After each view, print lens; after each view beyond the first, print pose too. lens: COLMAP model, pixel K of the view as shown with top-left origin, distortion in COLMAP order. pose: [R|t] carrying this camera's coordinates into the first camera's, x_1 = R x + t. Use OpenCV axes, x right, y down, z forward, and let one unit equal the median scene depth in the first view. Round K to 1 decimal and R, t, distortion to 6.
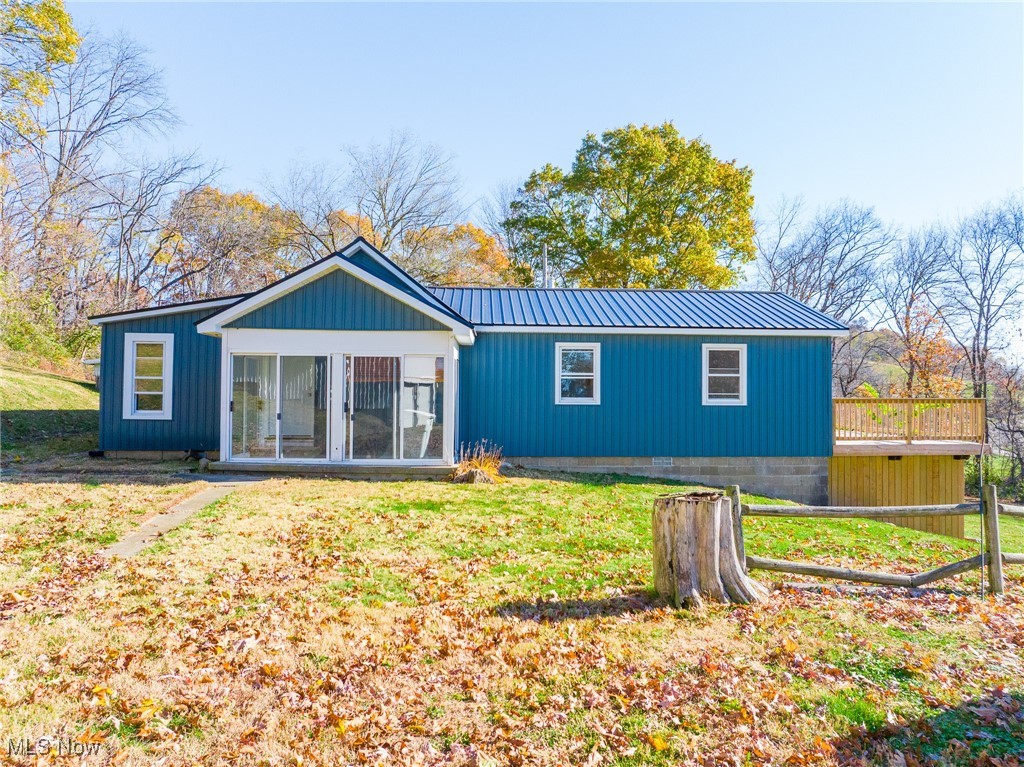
lens RADIAL K [[714.0, 0, 512.0], [0, 714.0, 383.5], [0, 0, 1]] dist [-0.027897, -0.001322]
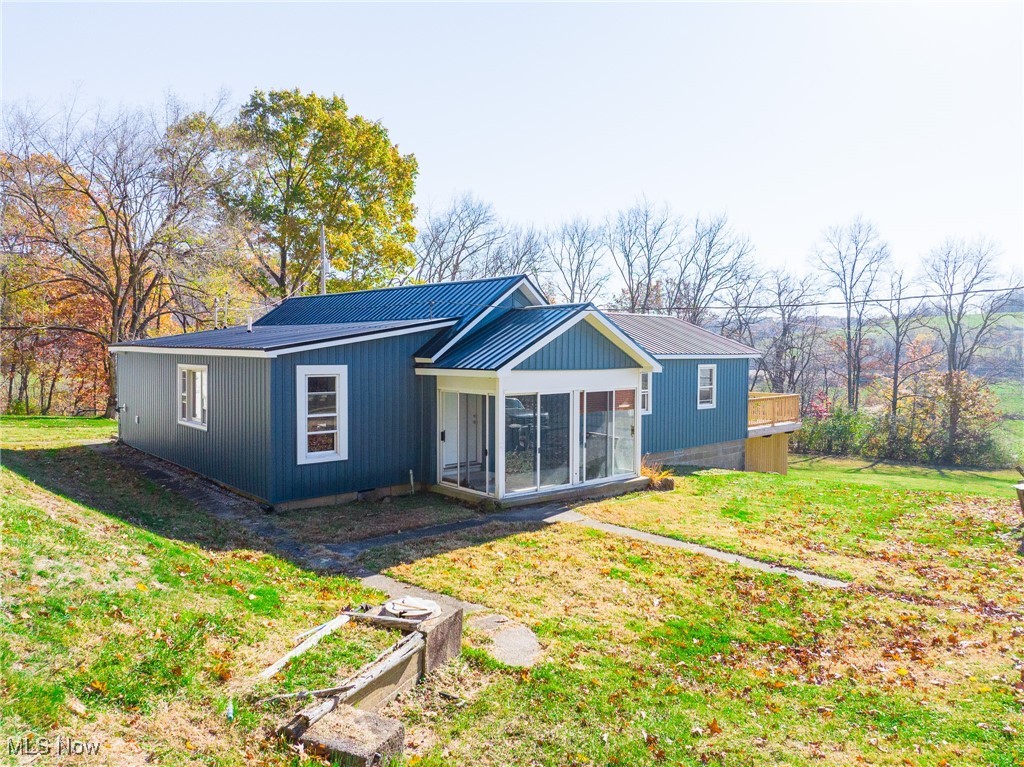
lens RADIAL K [[708.6, 0, 512.0], [0, 708.6, 383.5], [0, 0, 1]] dist [-0.002056, -0.000636]
pose [[0.786838, -0.034464, 0.616196, -0.844693], [-0.006098, 0.997957, 0.063602, -0.102858], [-0.617129, -0.053801, 0.785021, 0.148670]]
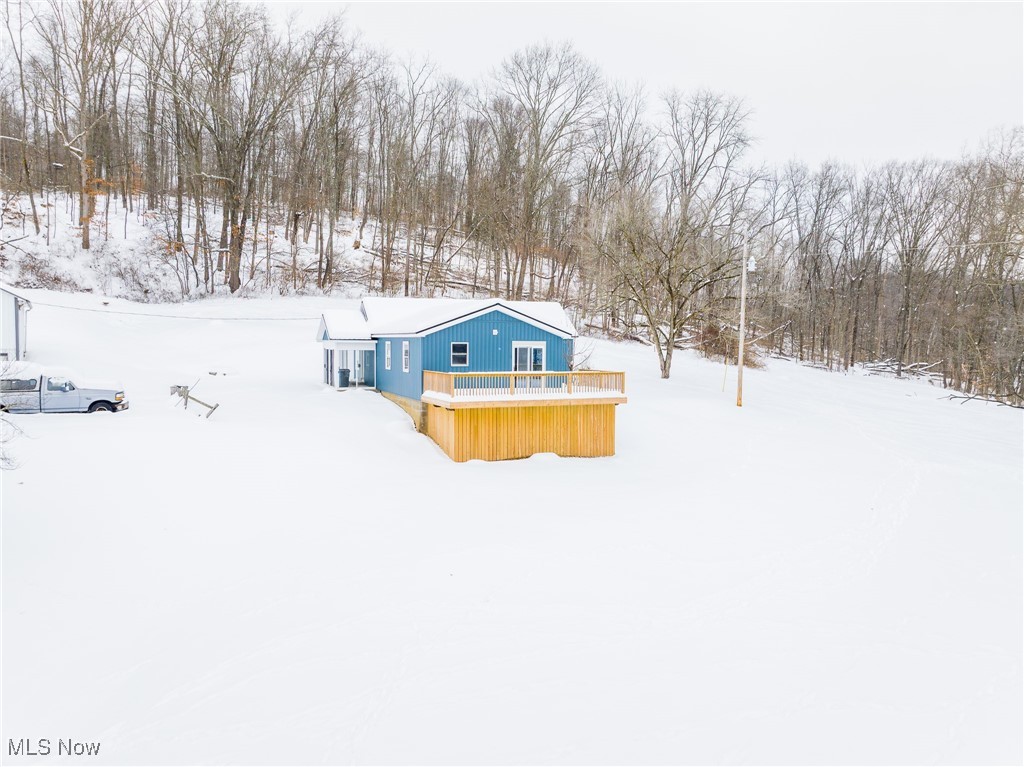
lens RADIAL K [[714.0, 0, 512.0], [0, 714.0, 383.5], [0, 0, 1]] dist [-0.027897, -0.001322]
pose [[0.346652, 0.048653, -0.936731, 2.264832], [-0.001842, 0.998687, 0.051190, -0.040379], [0.937992, -0.016019, 0.346286, 0.578161]]
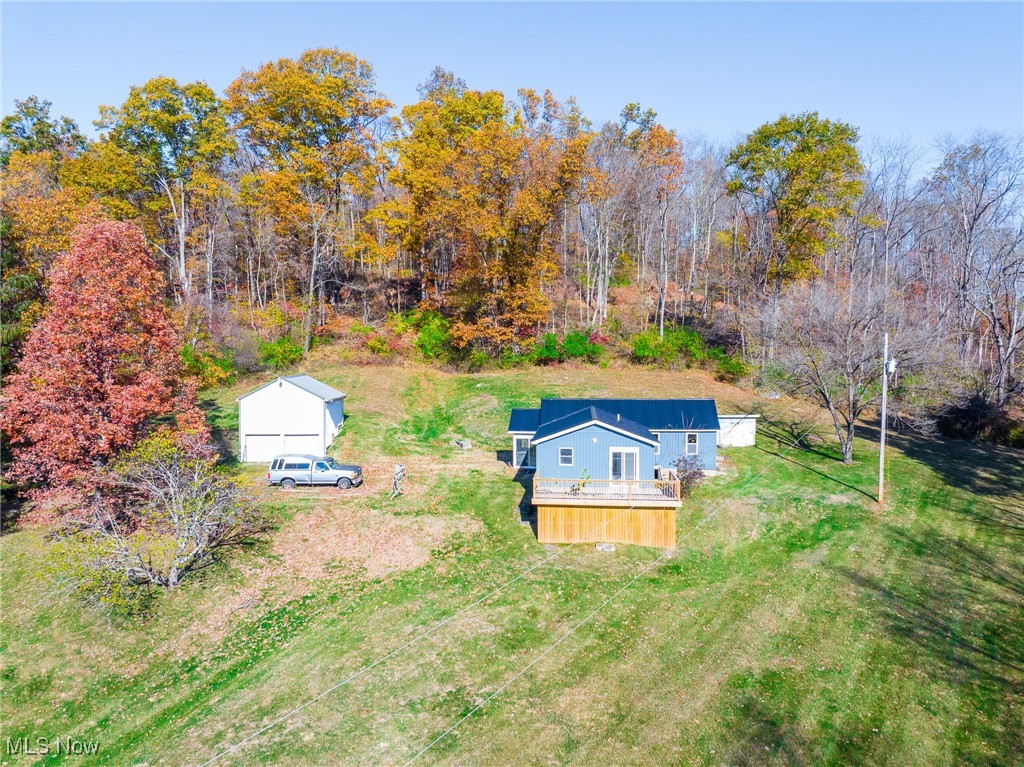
lens RADIAL K [[714.0, 0, 512.0], [0, 714.0, 383.5], [0, 0, 1]] dist [-0.027897, -0.001322]
pose [[-0.149019, 0.025158, -0.988514, 2.936621], [-0.000762, 0.999673, 0.025556, -0.340919], [0.988834, 0.004562, -0.148951, 1.291645]]
